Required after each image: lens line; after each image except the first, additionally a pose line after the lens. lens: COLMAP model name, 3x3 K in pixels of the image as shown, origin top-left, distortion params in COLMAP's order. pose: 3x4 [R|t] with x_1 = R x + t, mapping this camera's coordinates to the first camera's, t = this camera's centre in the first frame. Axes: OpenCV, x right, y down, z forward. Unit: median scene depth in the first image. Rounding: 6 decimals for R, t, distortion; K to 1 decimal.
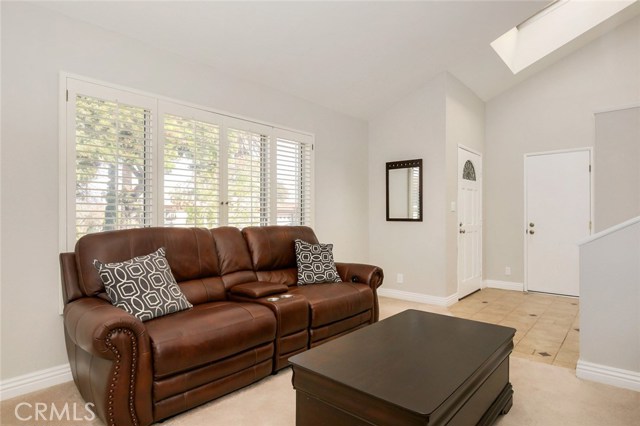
lens RADIAL K [[357.7, 0, 323.2], [0, 357.7, 216.8], [0, 0, 1]] dist [-0.002948, -0.000662]
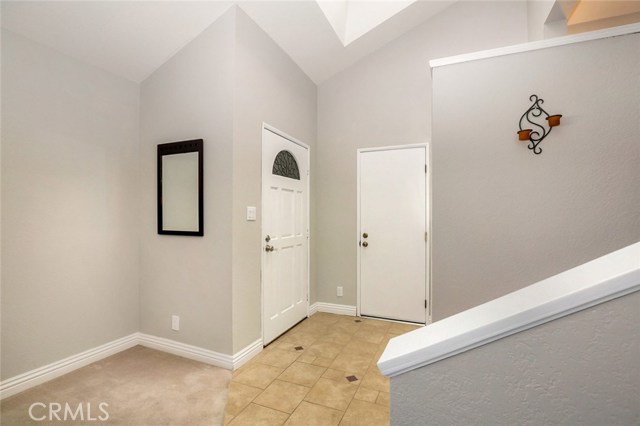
lens RADIAL K [[296.7, 0, 317.5], [0, 296.7, 216.1], [0, 0, 1]] dist [-0.003168, -0.000260]
pose [[0.957922, 0.004700, 0.286990, 0.300014], [-0.003848, 0.999986, -0.003532, -0.020665], [-0.287003, 0.002279, 0.957927, 0.400114]]
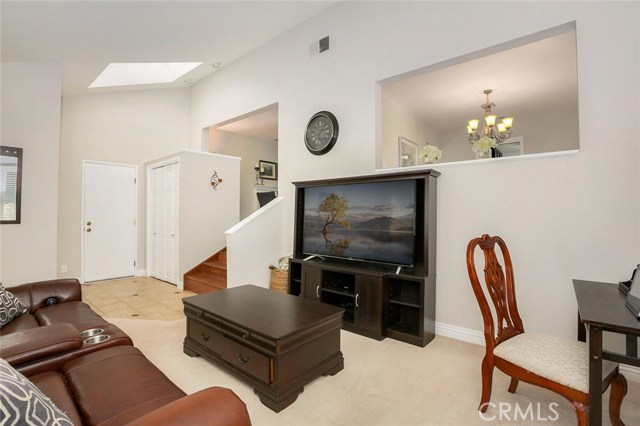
lens RADIAL K [[296.7, 0, 322.8], [0, 296.7, 211.7], [0, 0, 1]] dist [-0.003168, -0.000260]
pose [[-0.011017, 0.006773, 0.999916, -0.388407], [-0.002368, 0.999974, -0.006800, -0.010919], [-0.999937, -0.002443, -0.011000, 0.287473]]
